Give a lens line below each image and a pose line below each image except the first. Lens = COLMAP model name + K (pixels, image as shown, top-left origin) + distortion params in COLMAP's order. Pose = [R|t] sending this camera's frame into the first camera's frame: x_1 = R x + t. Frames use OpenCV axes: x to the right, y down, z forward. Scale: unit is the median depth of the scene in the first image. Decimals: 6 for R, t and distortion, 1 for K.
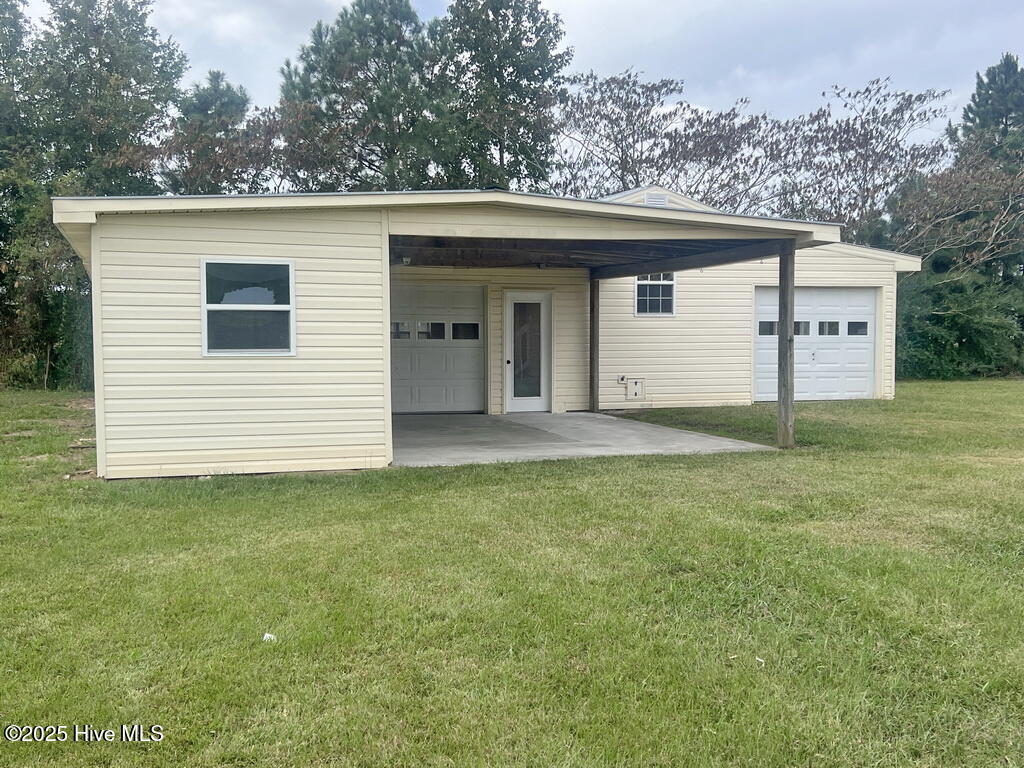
lens RADIAL K [[1105.4, 0, 512.3], [0, 1105.4, 384.0], [0, 0, 1]] dist [0.009581, 0.000000]
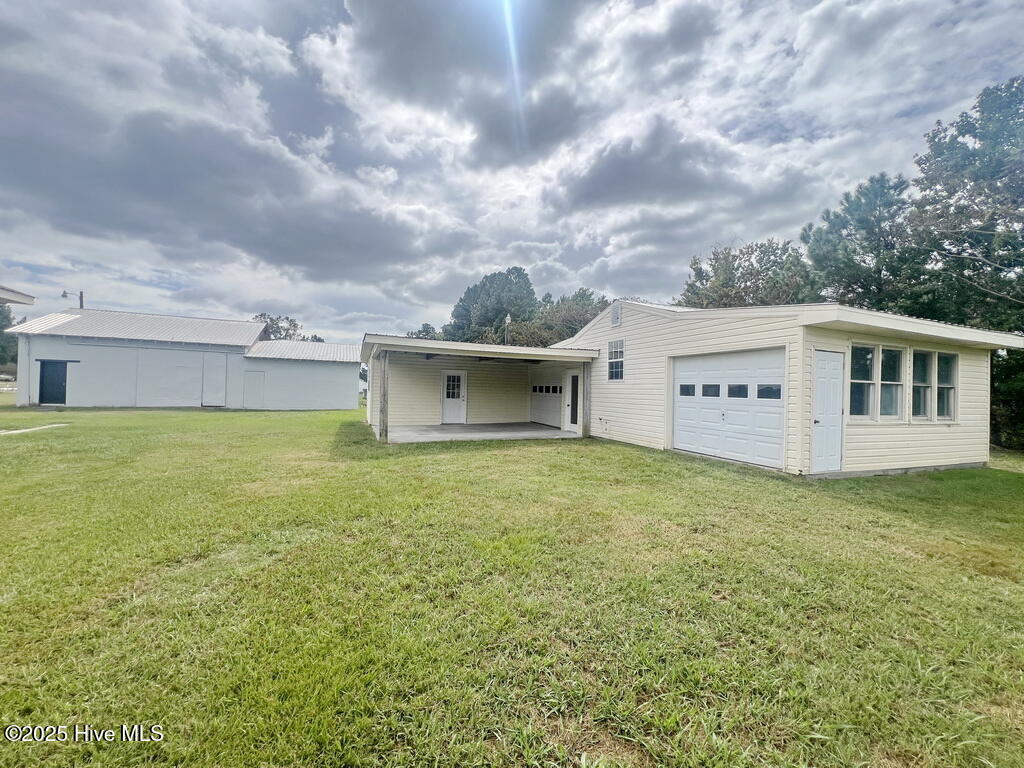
lens RADIAL K [[408.6, 0, 513.2], [0, 408.6, 386.6], [0, 0, 1]] dist [-0.001117, 0.000184]
pose [[0.085039, -0.003784, -0.996370, 0.672071], [-0.067868, 0.997648, -0.009581, -0.037924], [0.994064, 0.068436, 0.084582, 0.785496]]
